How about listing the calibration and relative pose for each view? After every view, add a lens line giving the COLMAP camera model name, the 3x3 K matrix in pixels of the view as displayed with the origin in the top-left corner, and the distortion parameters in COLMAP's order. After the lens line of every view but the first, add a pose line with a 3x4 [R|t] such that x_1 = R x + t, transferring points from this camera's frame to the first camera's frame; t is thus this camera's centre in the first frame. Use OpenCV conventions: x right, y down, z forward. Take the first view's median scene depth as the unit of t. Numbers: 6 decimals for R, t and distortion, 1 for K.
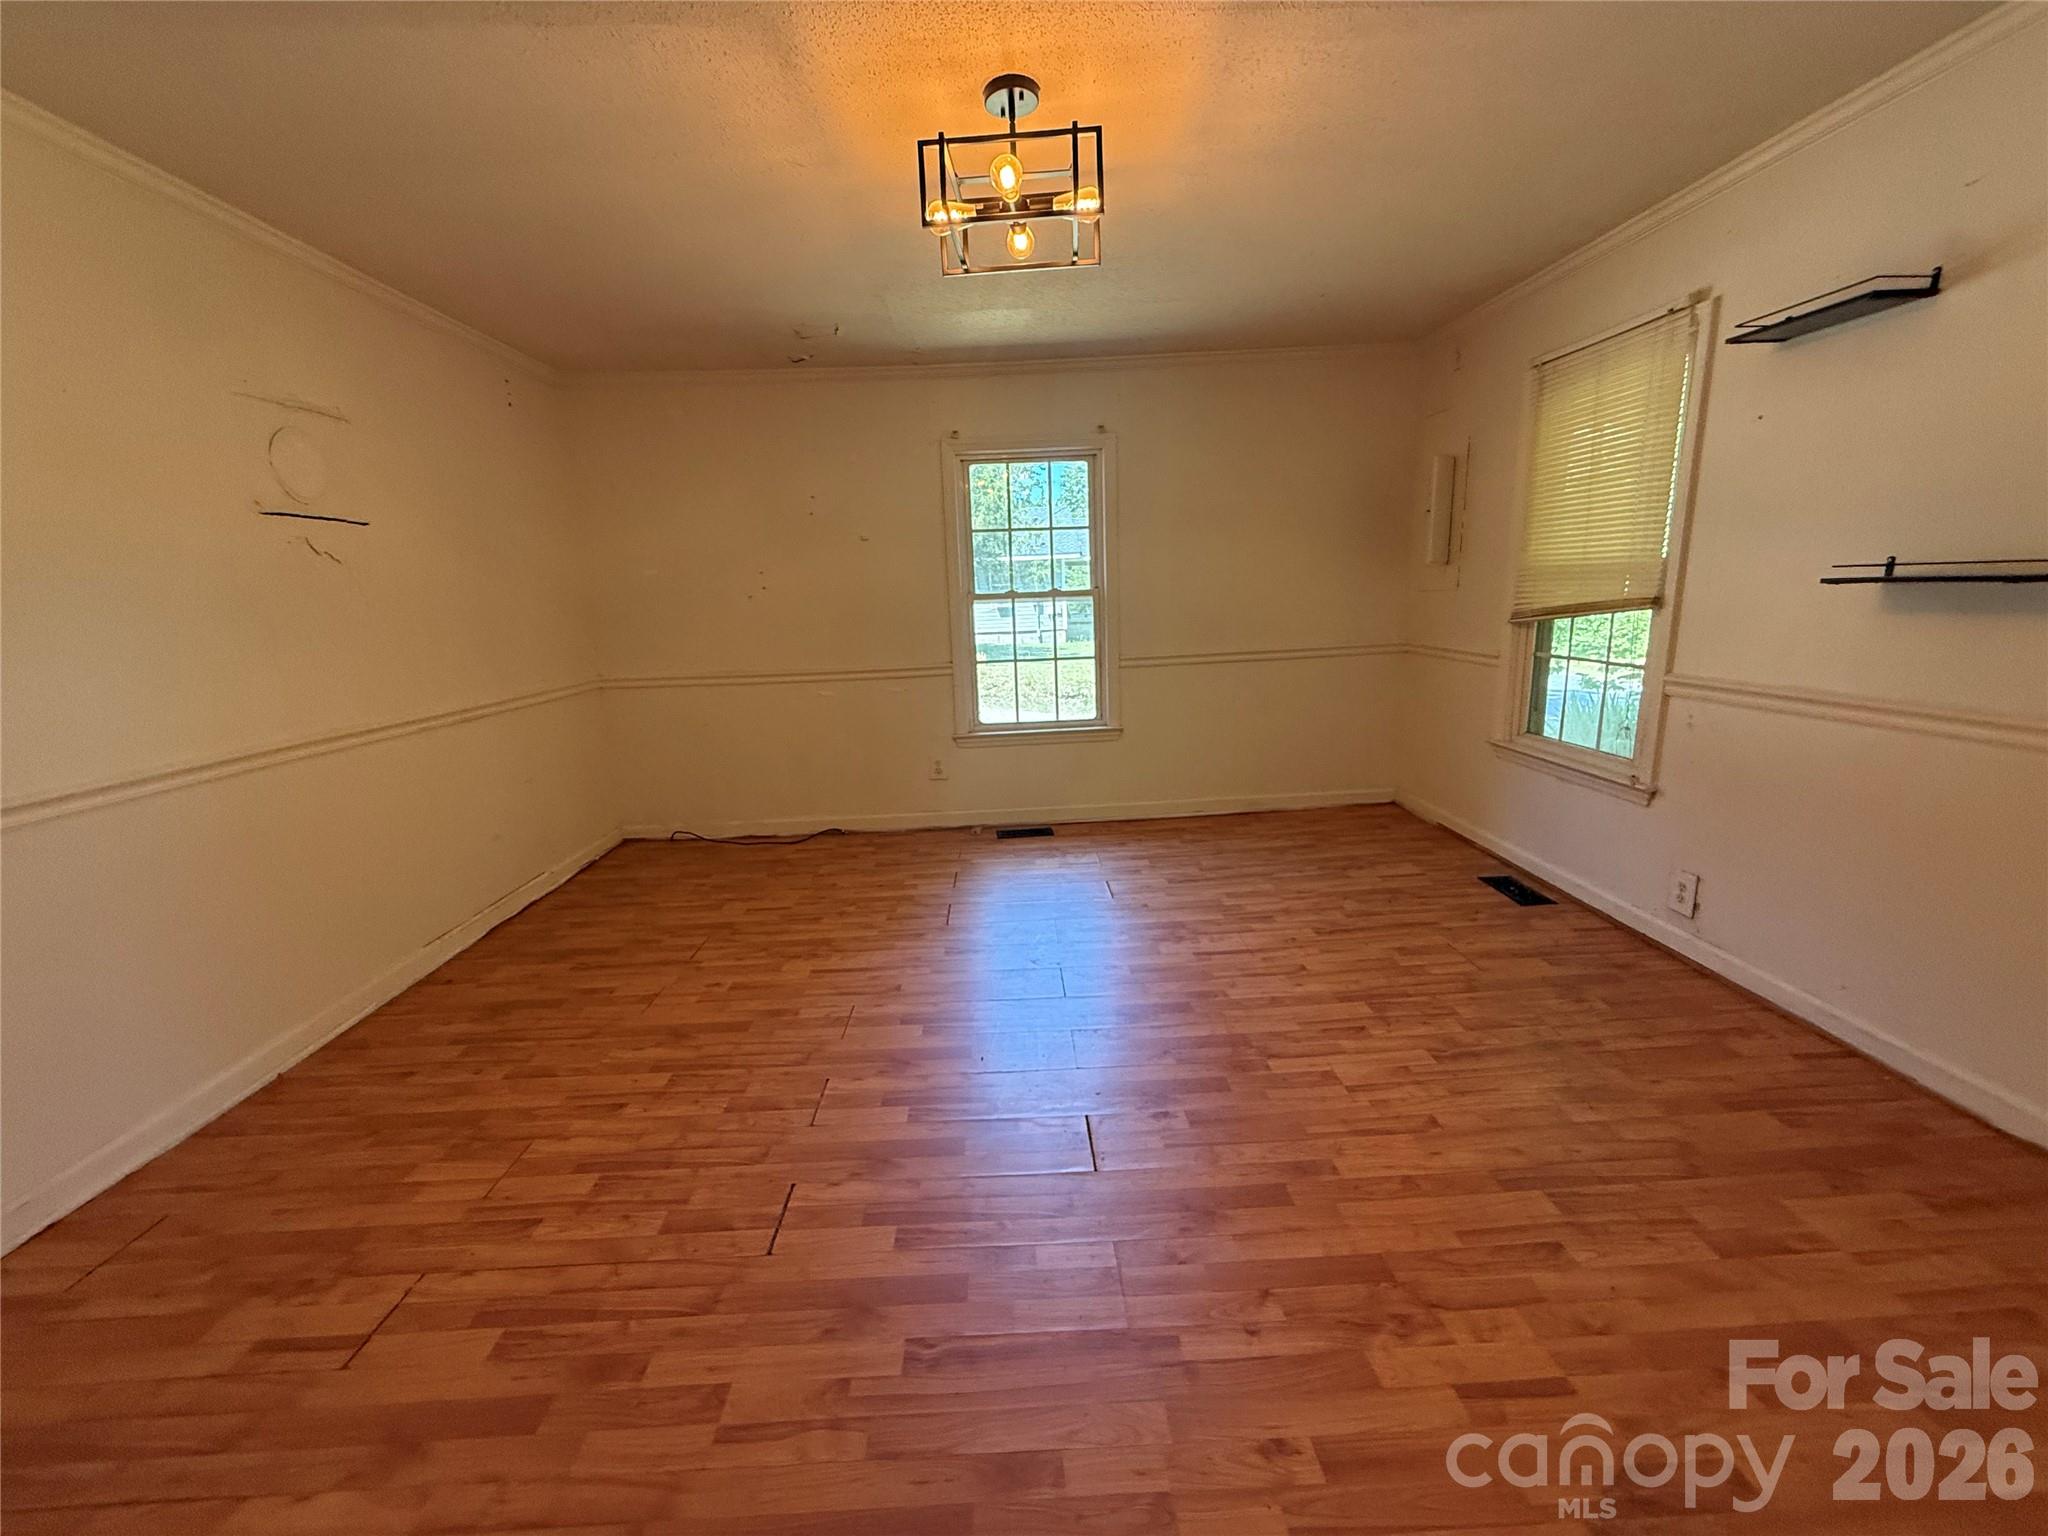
lens RADIAL K [[818.7, 0, 1027.6], [0, 818.7, 763.0], [0, 0, 1]] dist [-0.001687, 0.000842]
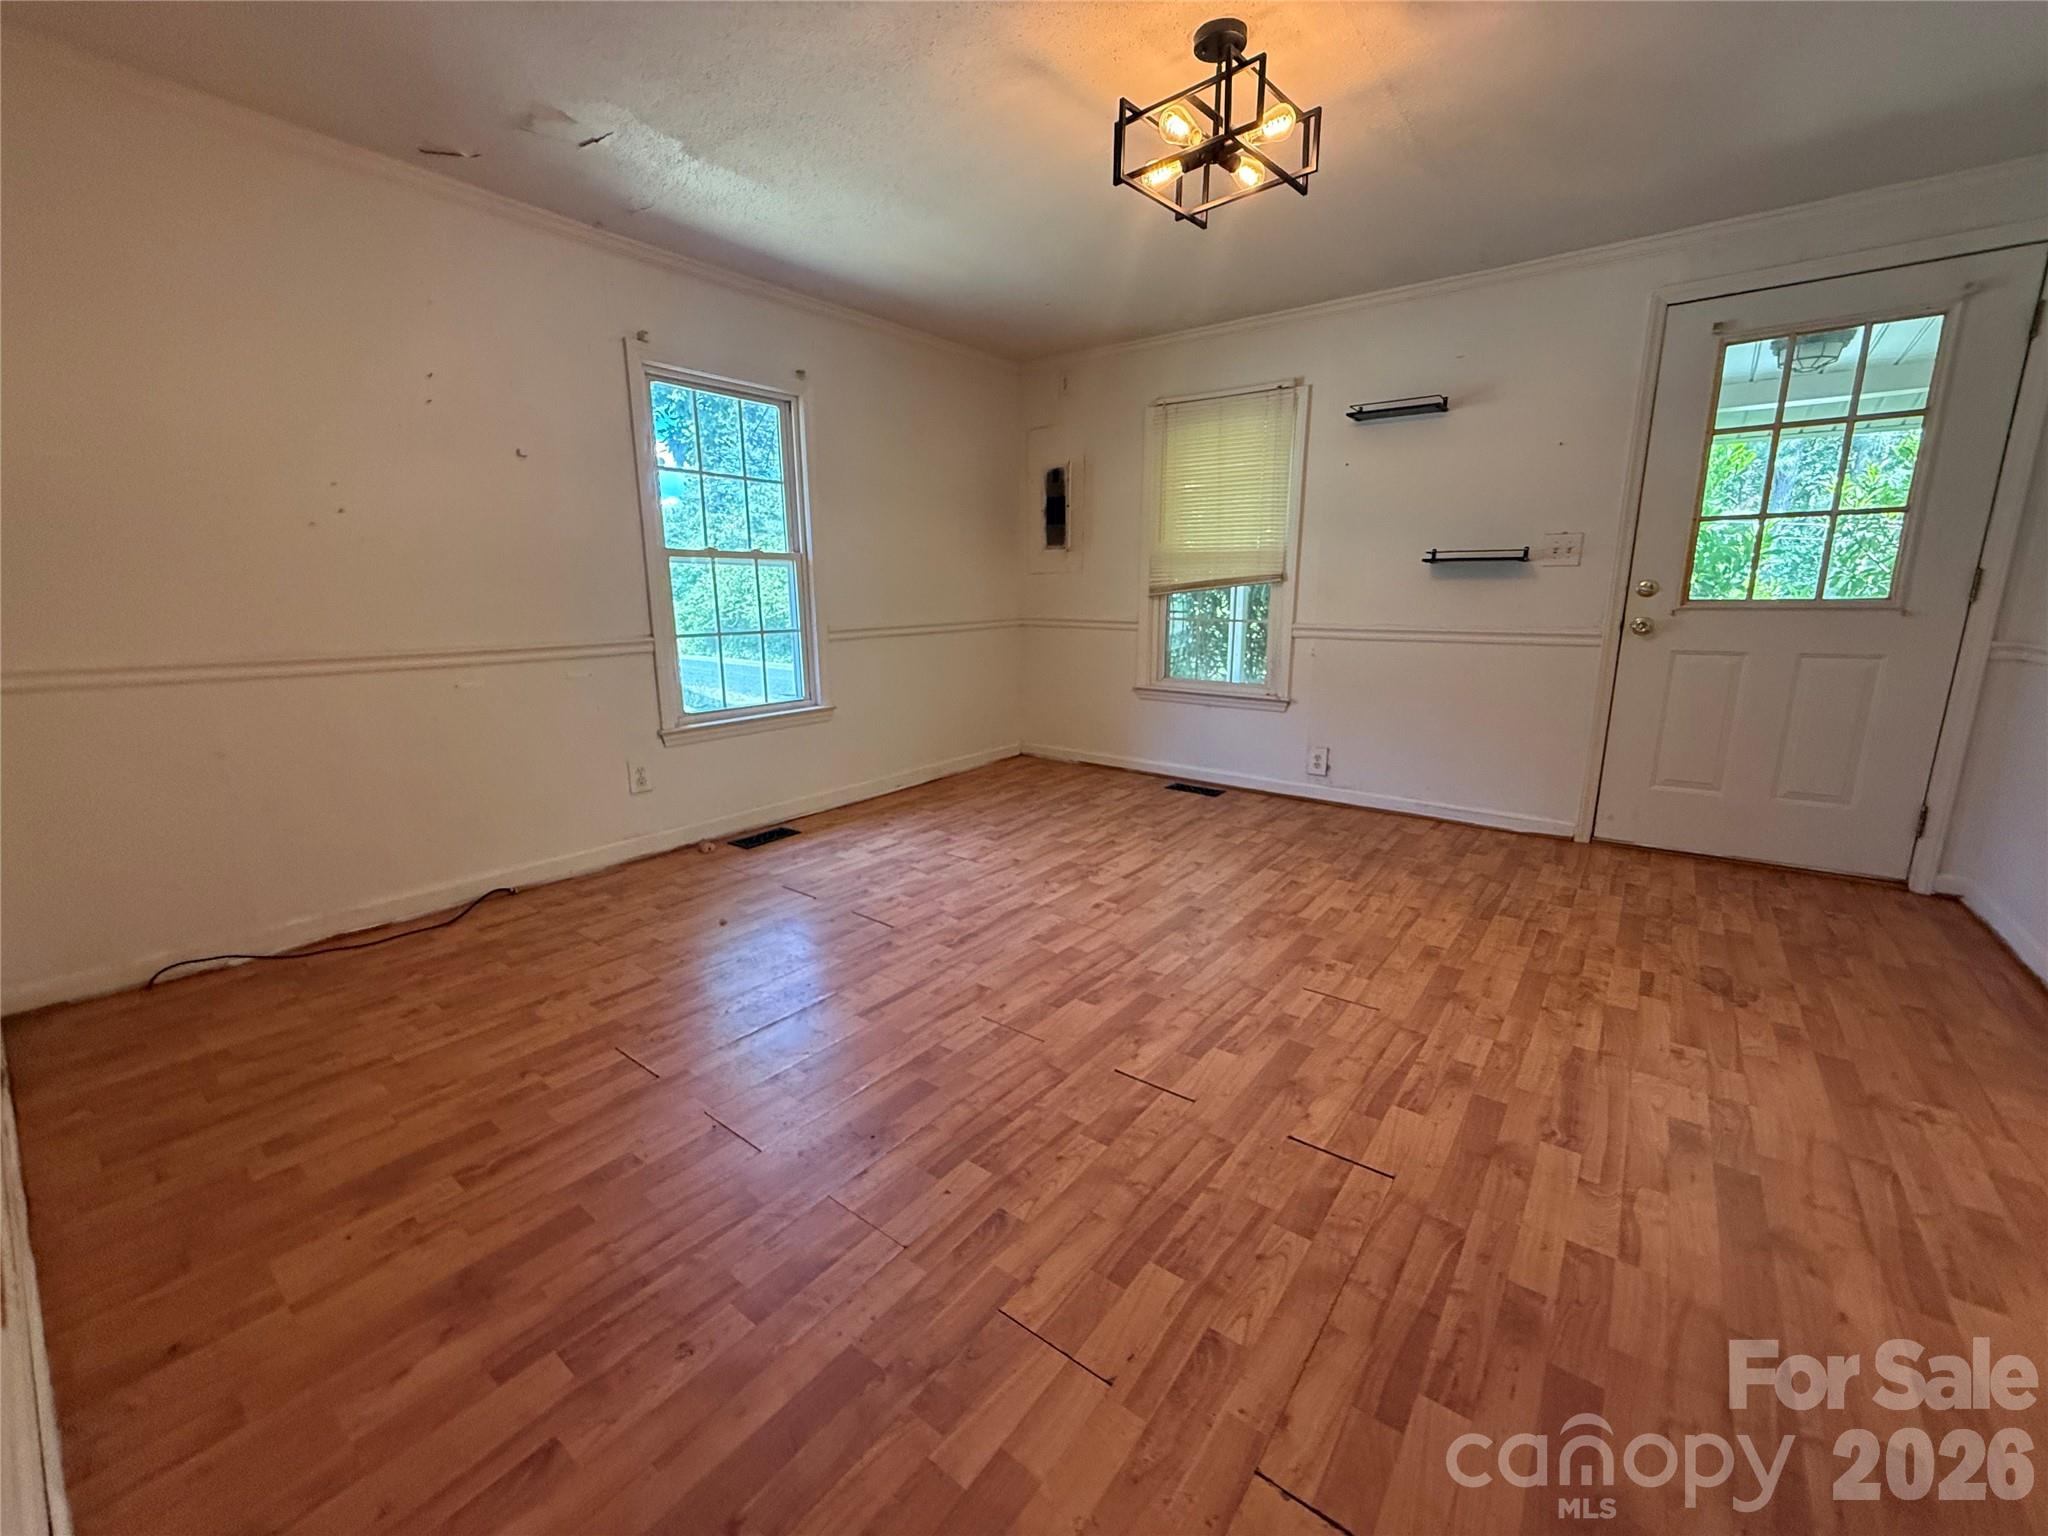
lens RADIAL K [[818.7, 0, 1018.3], [0, 818.7, 764.6], [0, 0, 1]] dist [-0.001687, 0.000842]
pose [[0.639746, -0.124824, 0.758382, -0.632844], [0.136531, 0.989487, 0.047688, 0.008794], [-0.756362, 0.073034, 0.650063, 0.338424]]
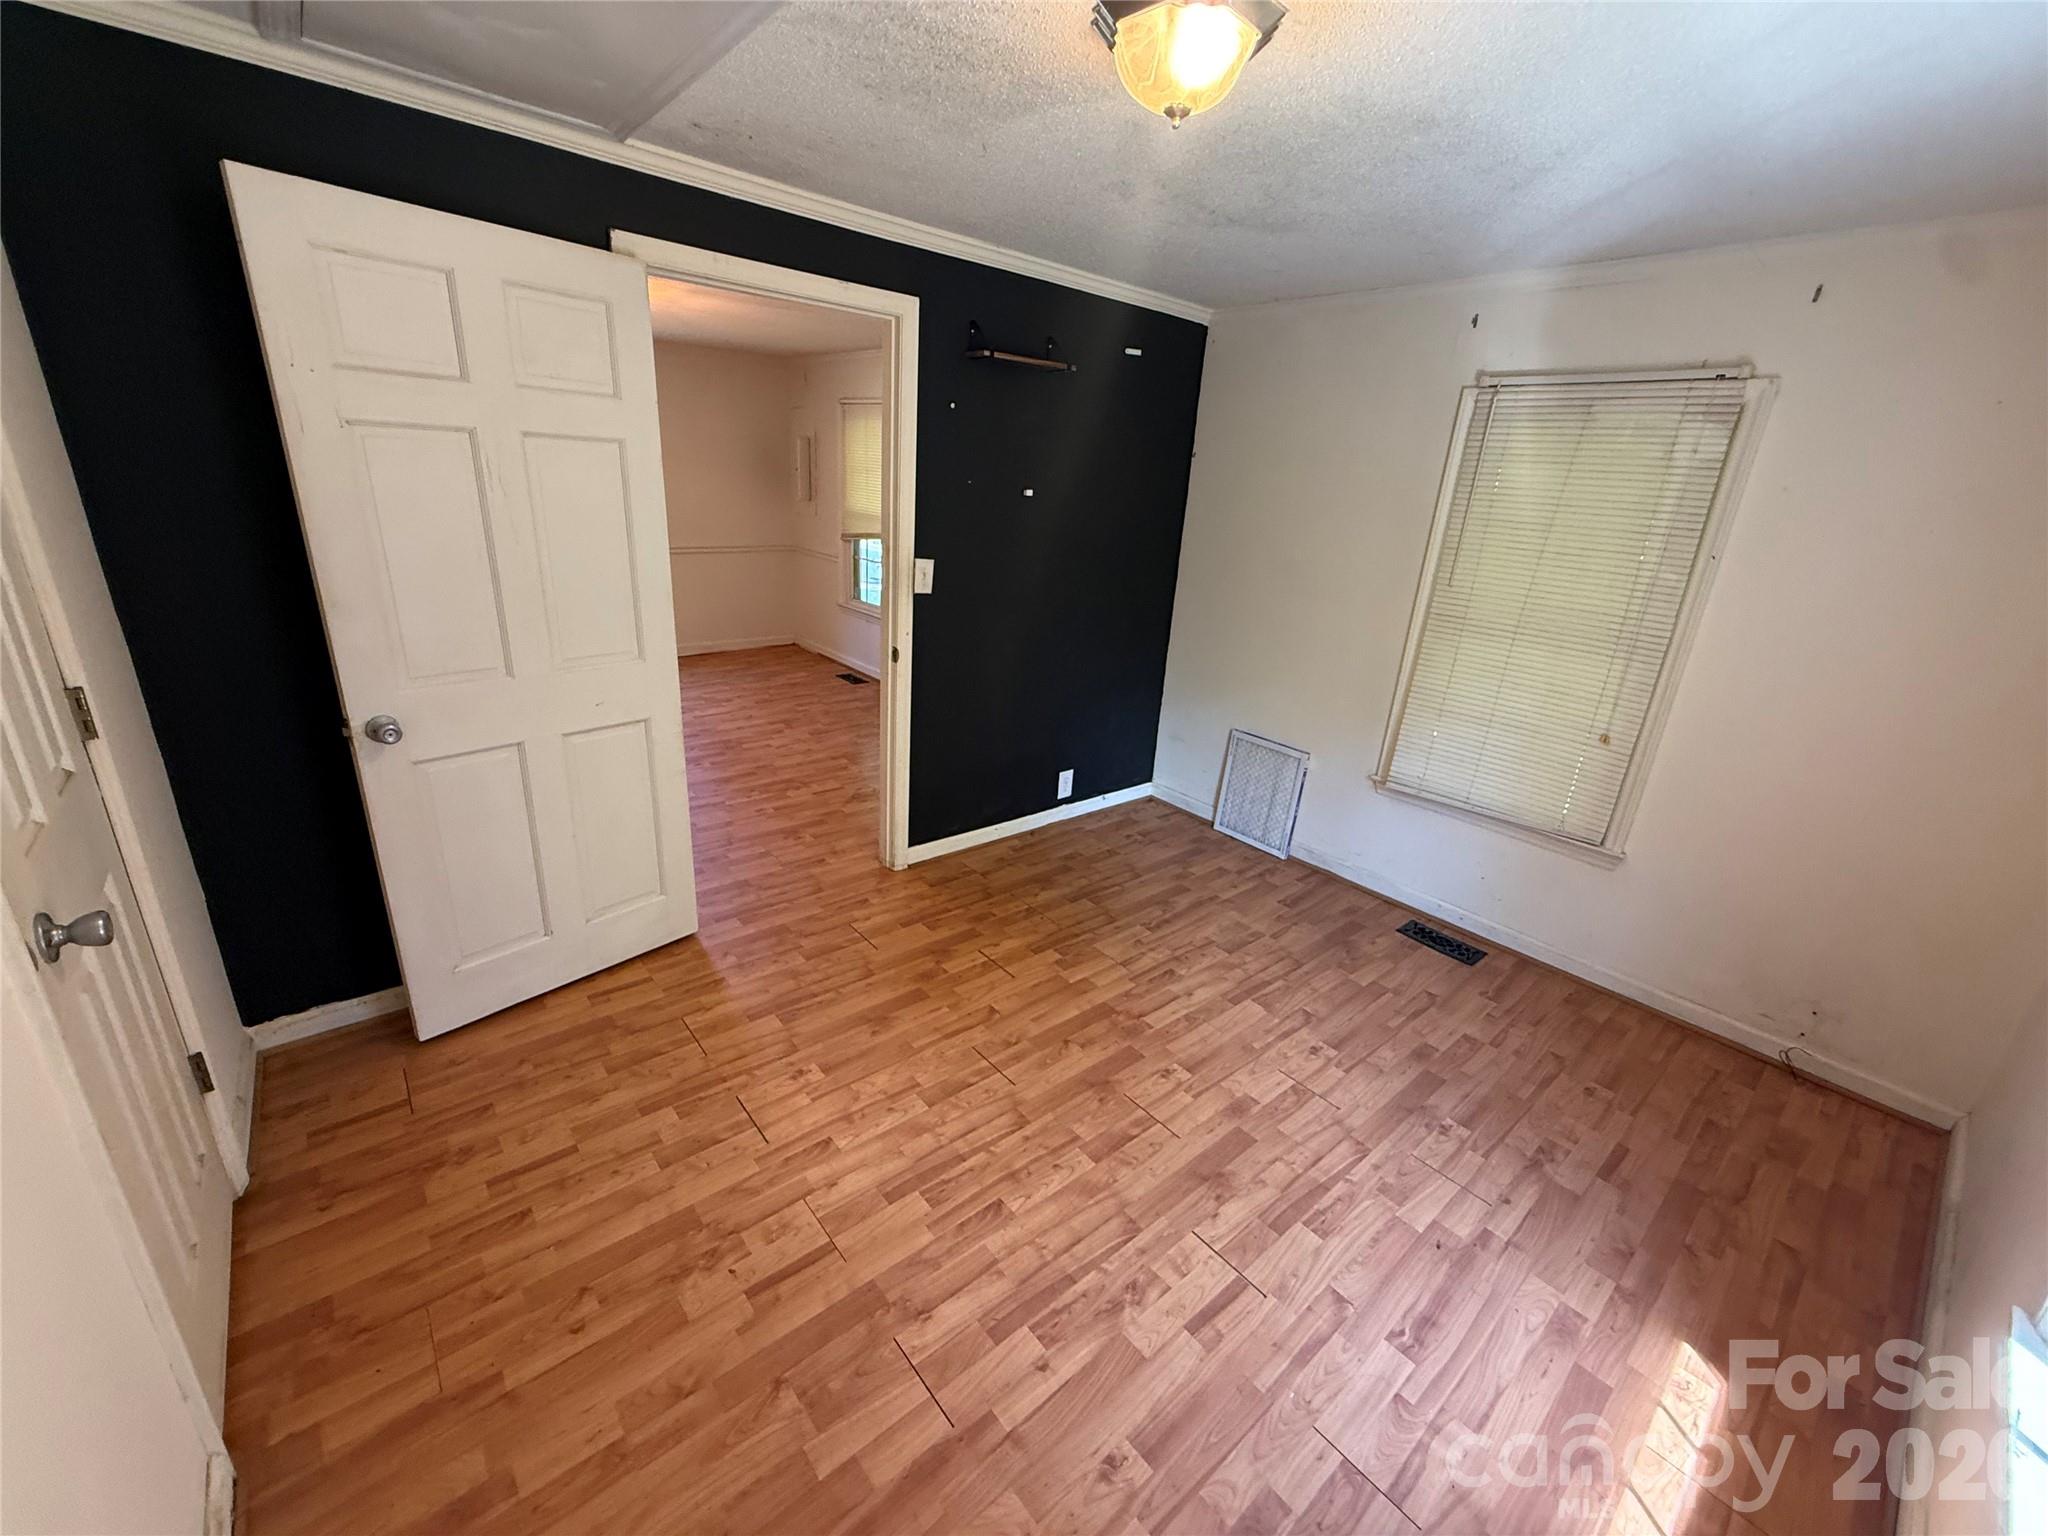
lens RADIAL K [[818.7, 0, 1022.8], [0, 818.7, 758.8], [0, 0, 1]] dist [-0.001687, 0.000842]
pose [[0.779884, -0.125513, 0.613211, -0.330376], [0.041253, 0.987865, 0.149733, 0.068981], [-0.624563, -0.091478, 0.775598, -0.834998]]
